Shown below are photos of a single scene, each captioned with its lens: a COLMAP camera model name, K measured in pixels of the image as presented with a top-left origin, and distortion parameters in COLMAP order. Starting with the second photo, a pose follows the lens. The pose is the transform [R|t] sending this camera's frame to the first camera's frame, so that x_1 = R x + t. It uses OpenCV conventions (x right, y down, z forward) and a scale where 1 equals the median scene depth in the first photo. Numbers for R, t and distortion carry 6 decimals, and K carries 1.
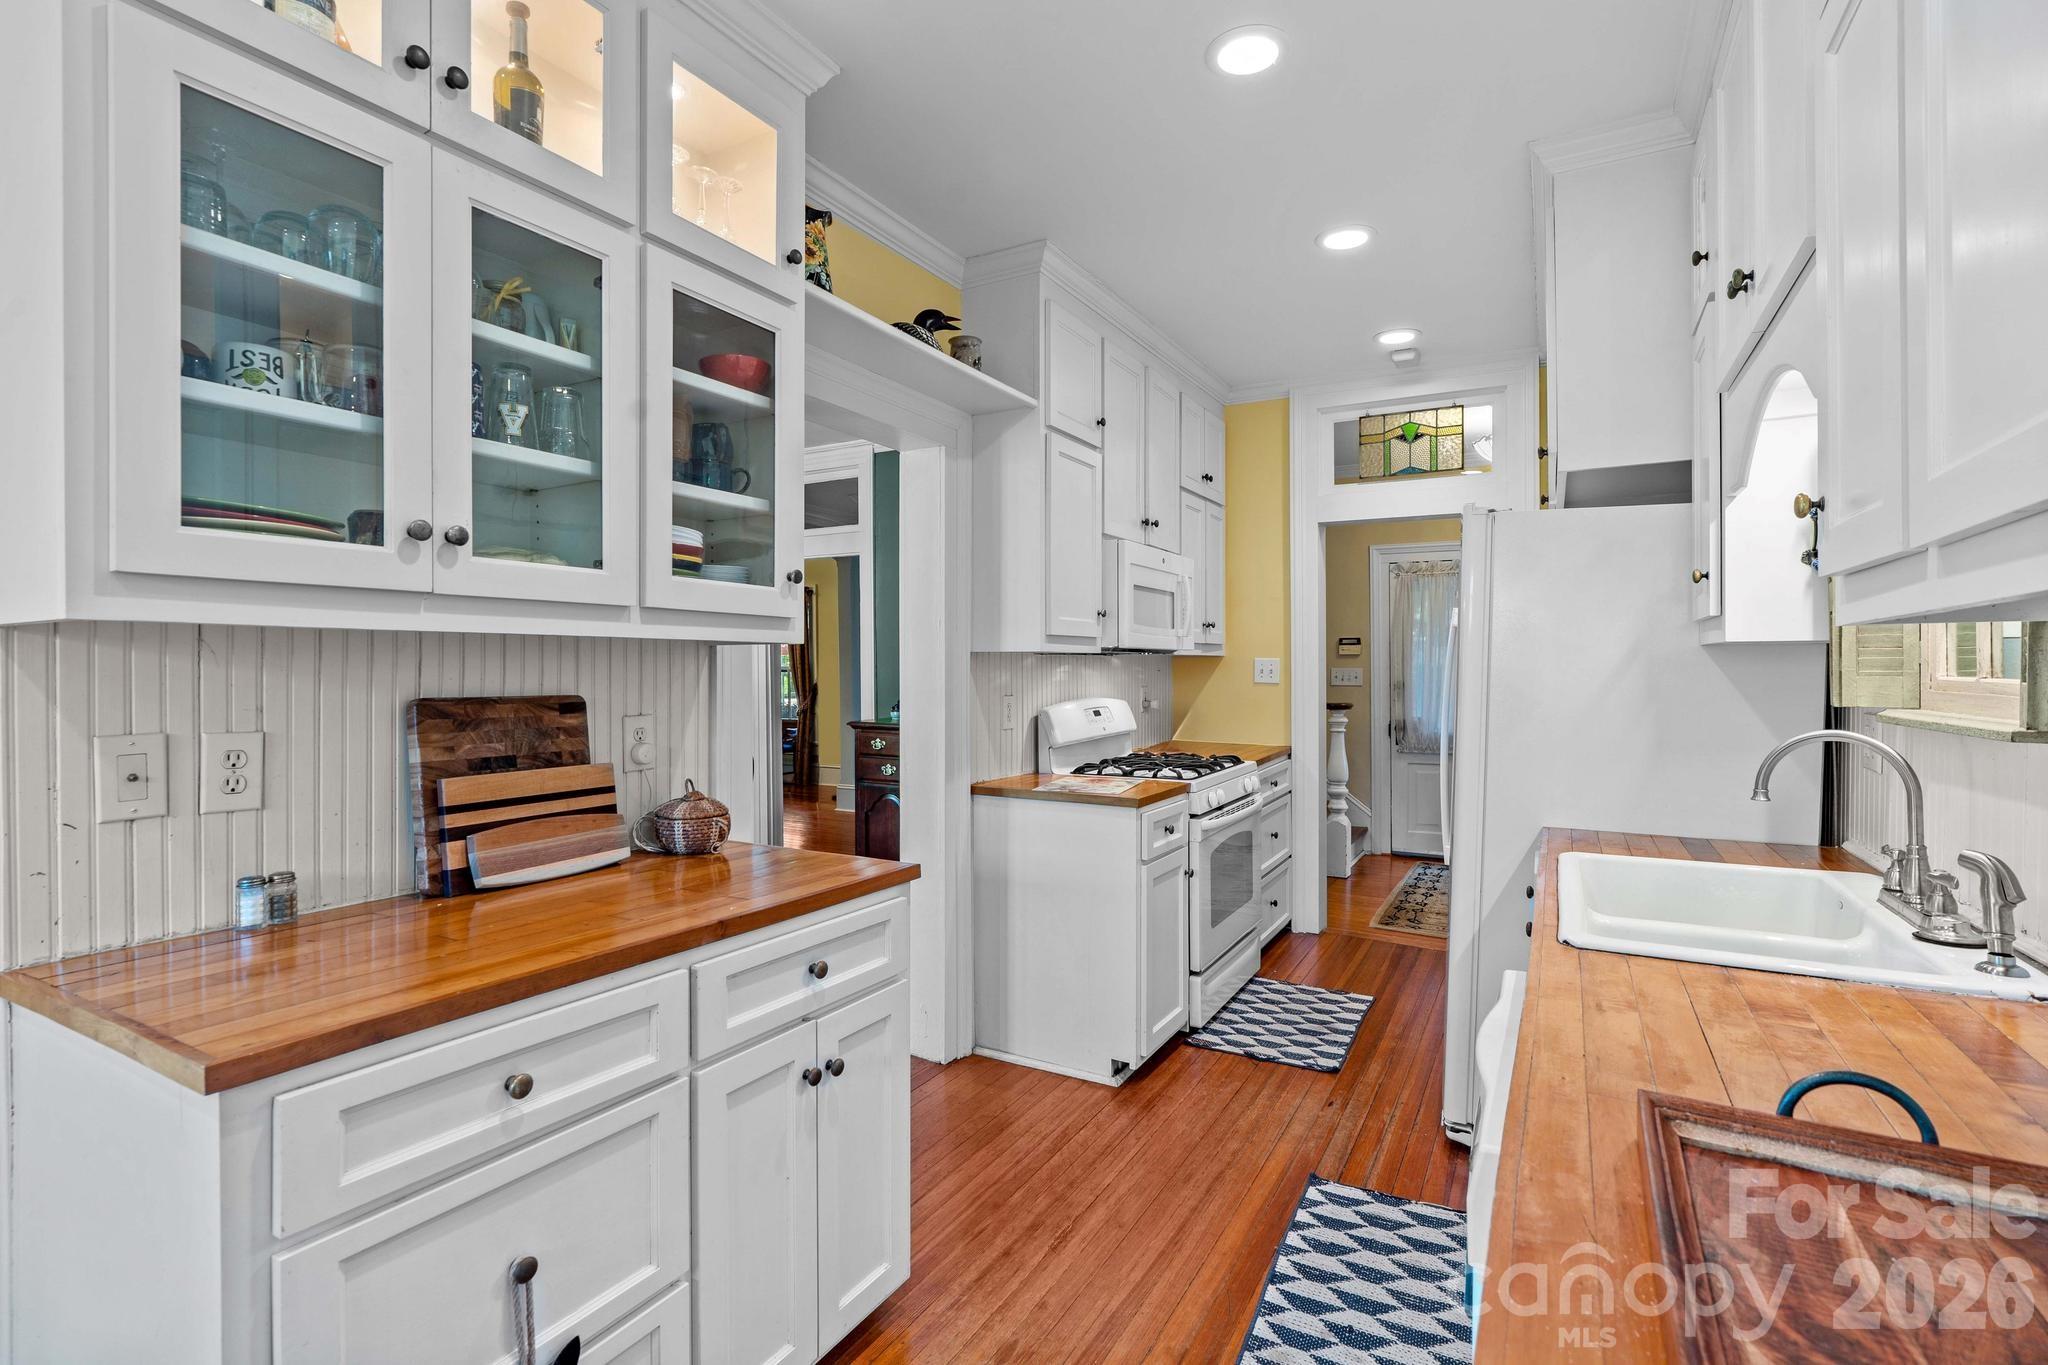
lens RADIAL K [[944.9, 0, 1028.7], [0, 944.9, 681.8], [0, 0, 1]] dist [-0.006867, 0.003867]
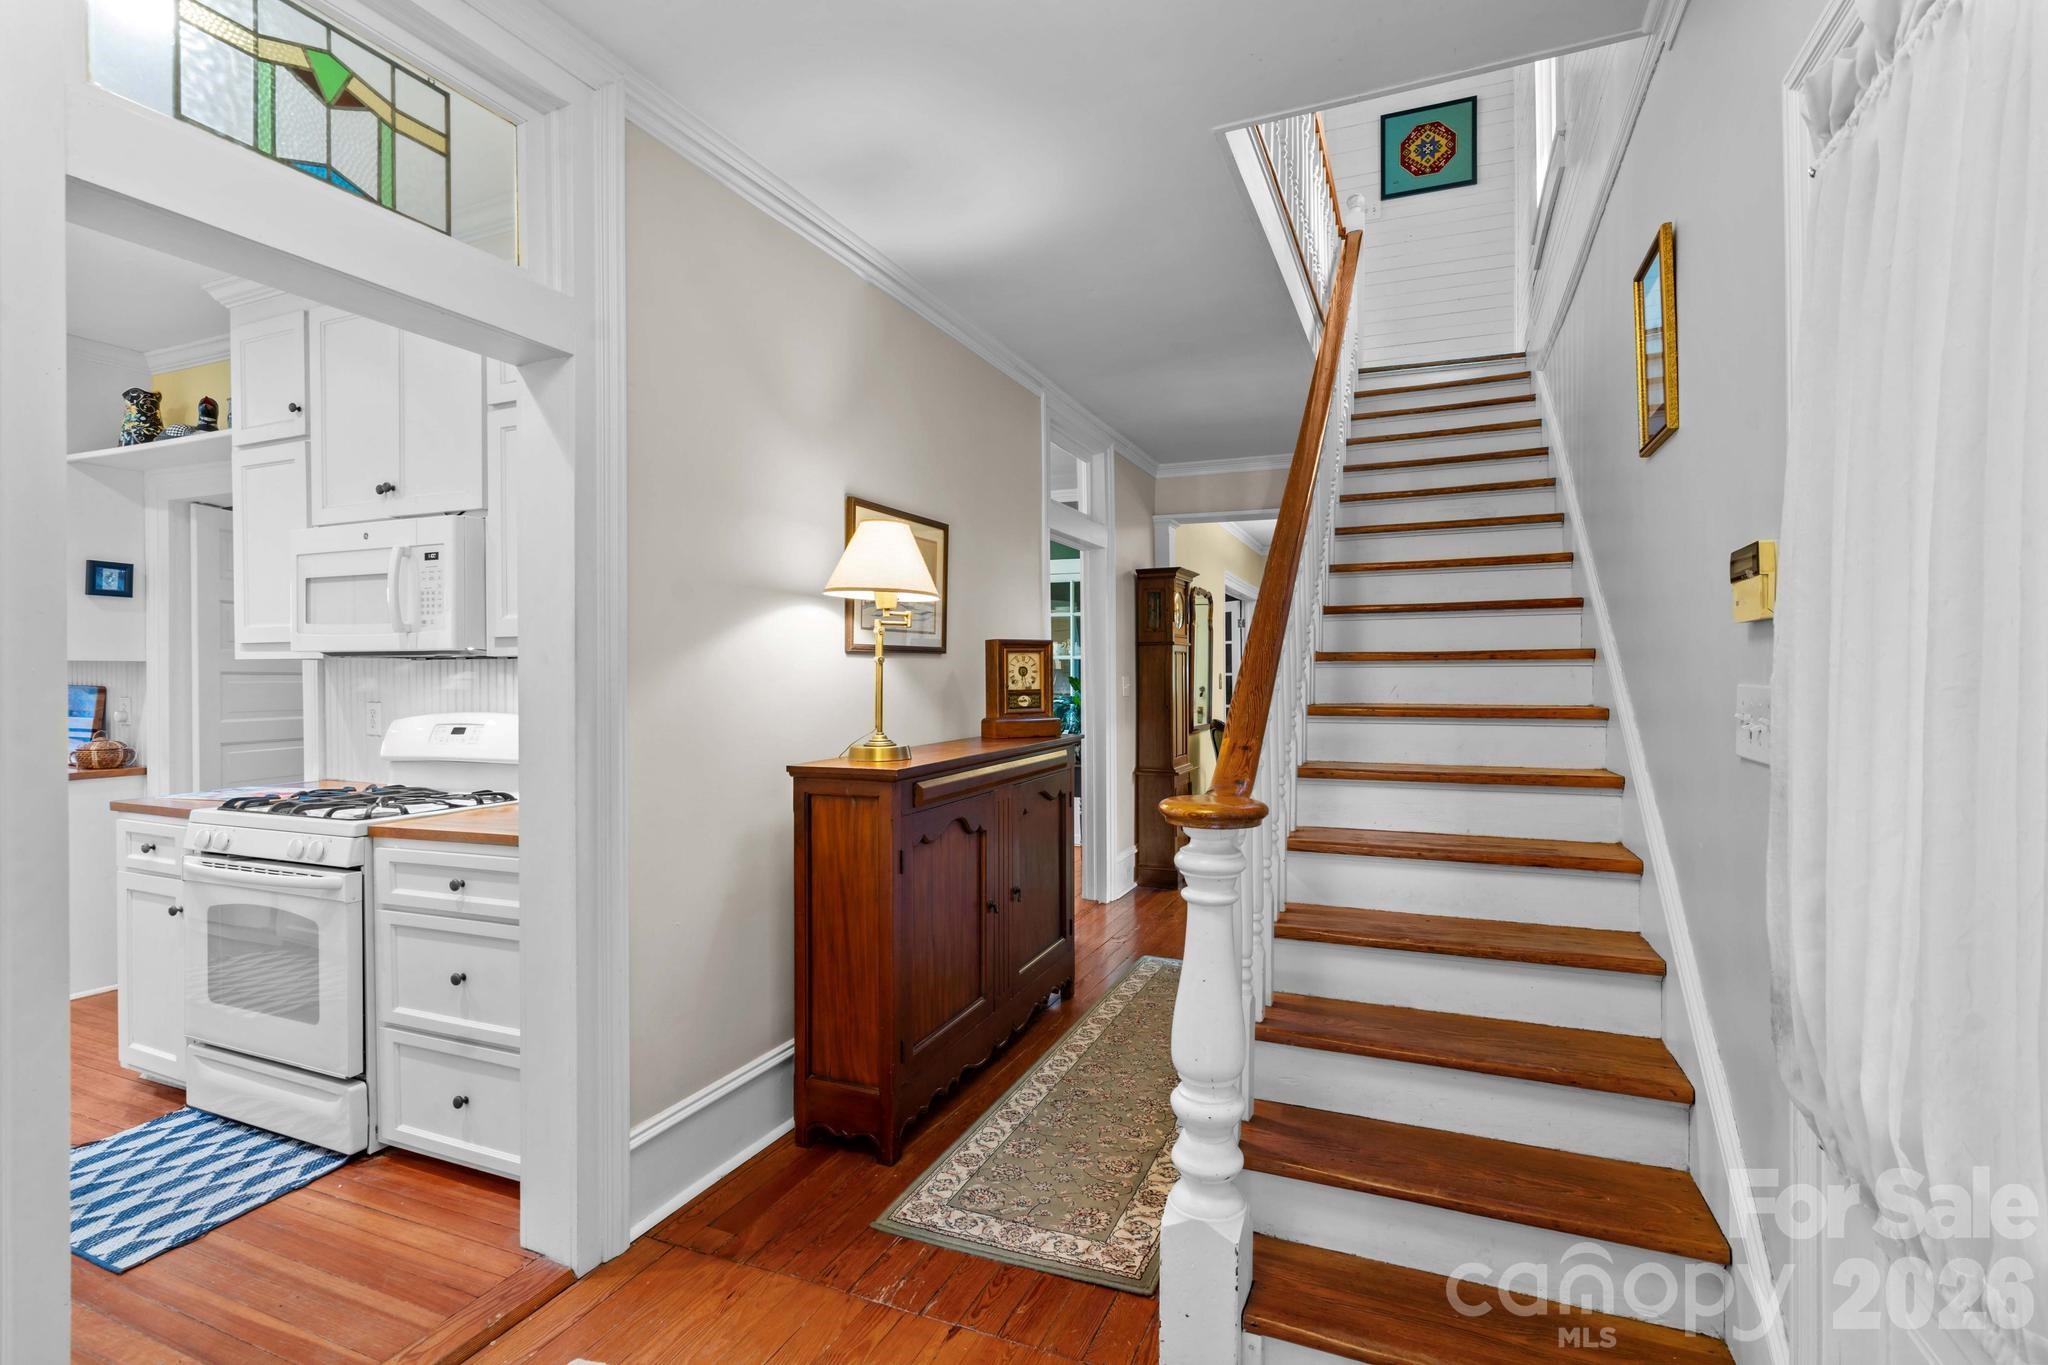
lens RADIAL K [[944.9, 0, 1077.2], [0, 944.9, 681.6], [0, 0, 1]] dist [-0.006867, 0.003867]
pose [[0.141780, 0.016117, -0.989767, 1.165730], [-0.017645, 0.999750, 0.013752, -0.037476], [0.989741, 0.015515, 0.142028, 1.730580]]
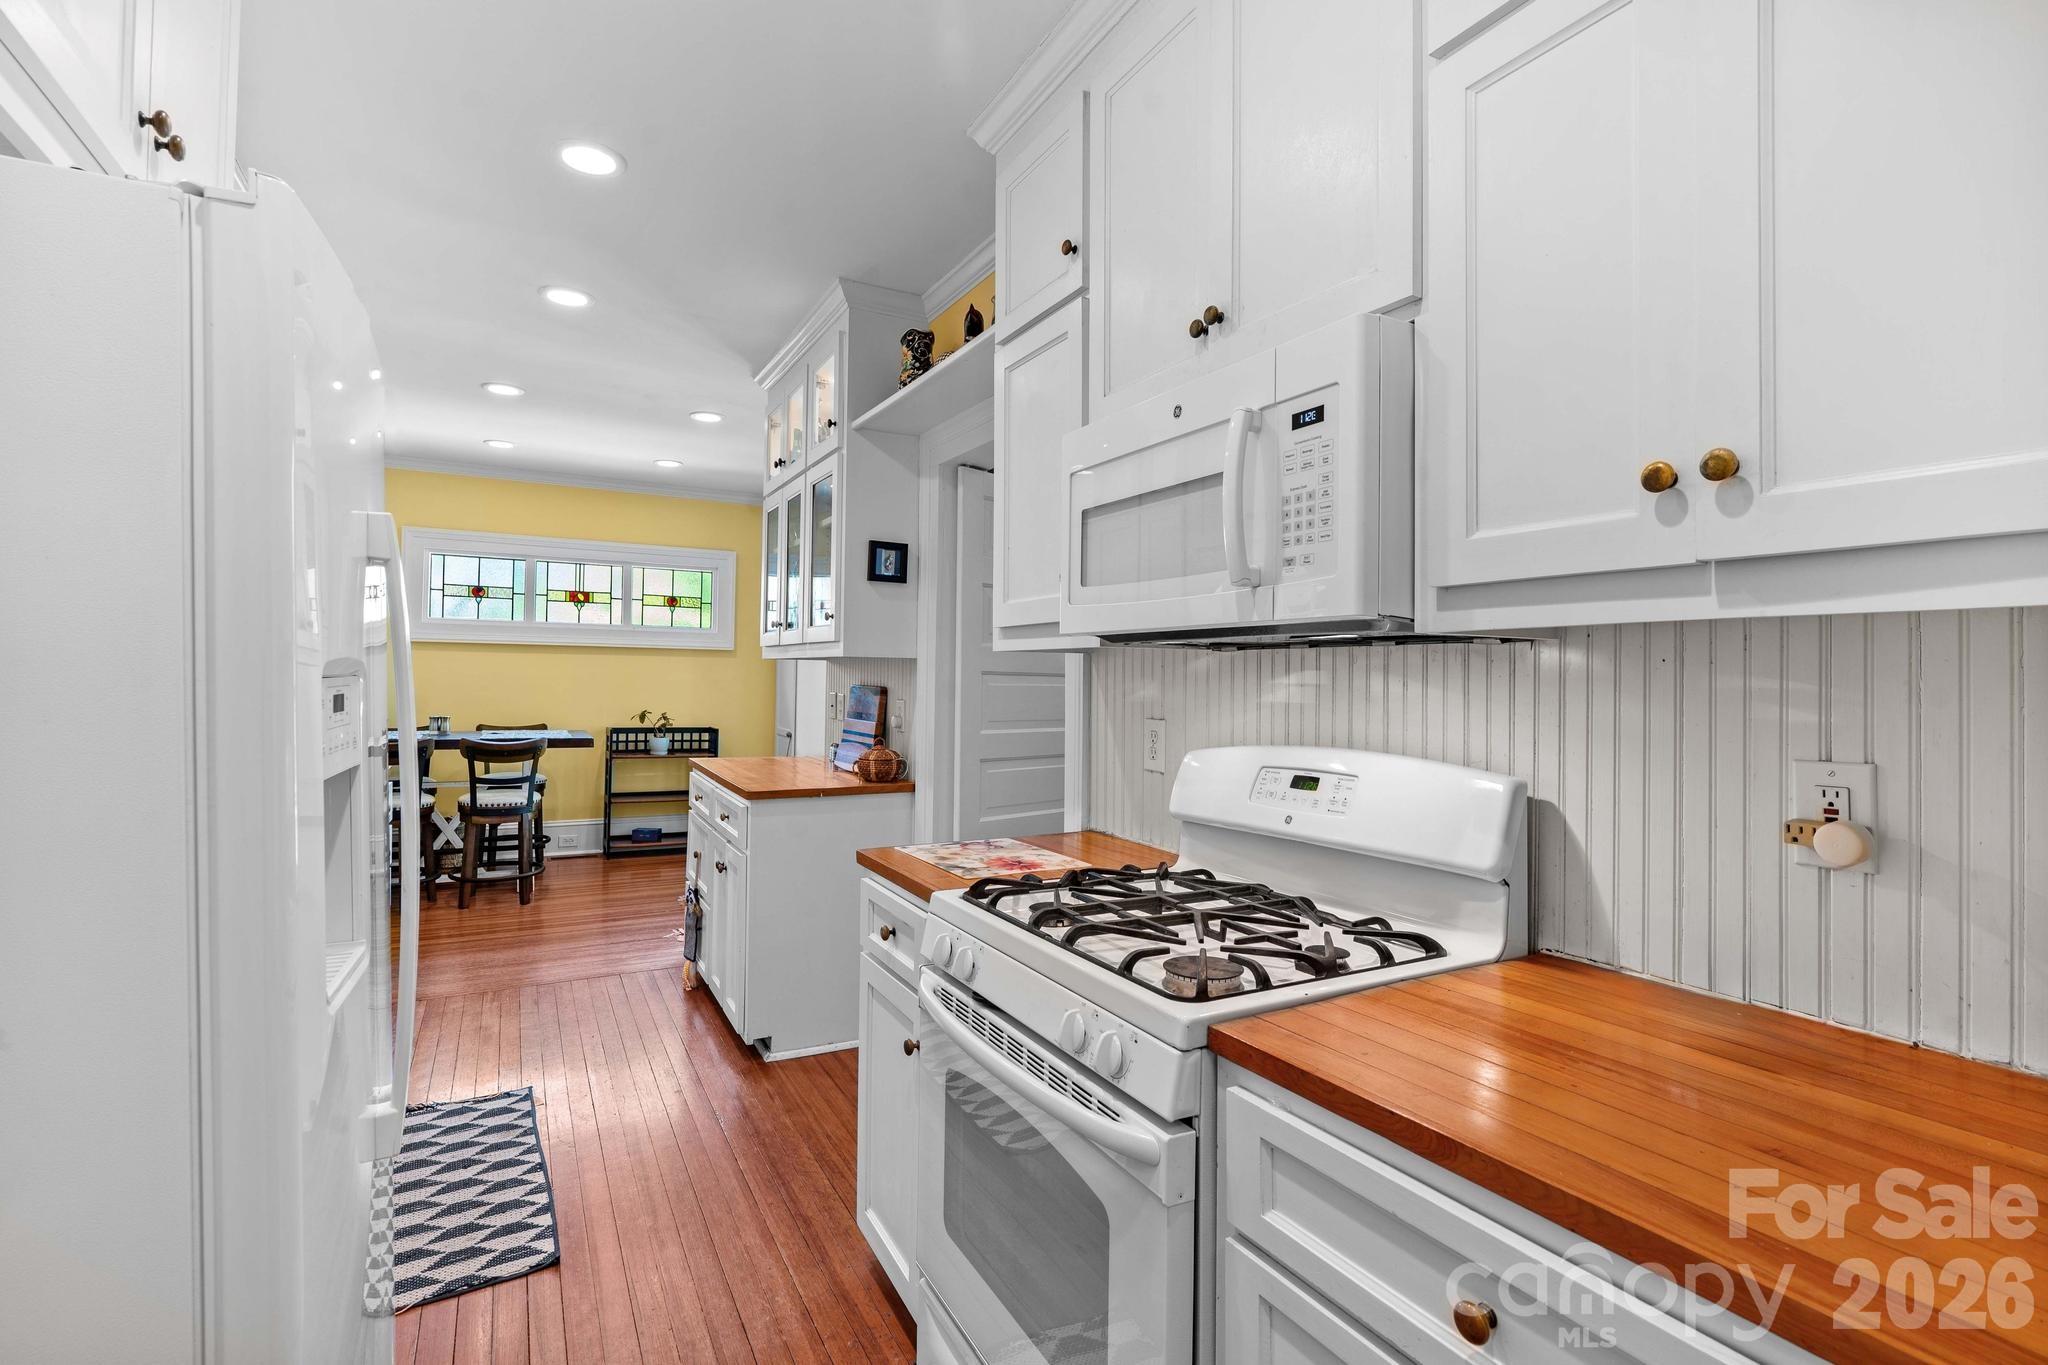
lens RADIAL K [[944.9, 0, 1034.4], [0, 944.9, 677.8], [0, 0, 1]] dist [-0.006867, 0.003867]
pose [[-0.524154, 0.000146, -0.851623, 0.609812], [-0.022991, 0.999633, 0.014321, -0.022328], [0.851313, 0.027086, -0.523958, 1.368849]]
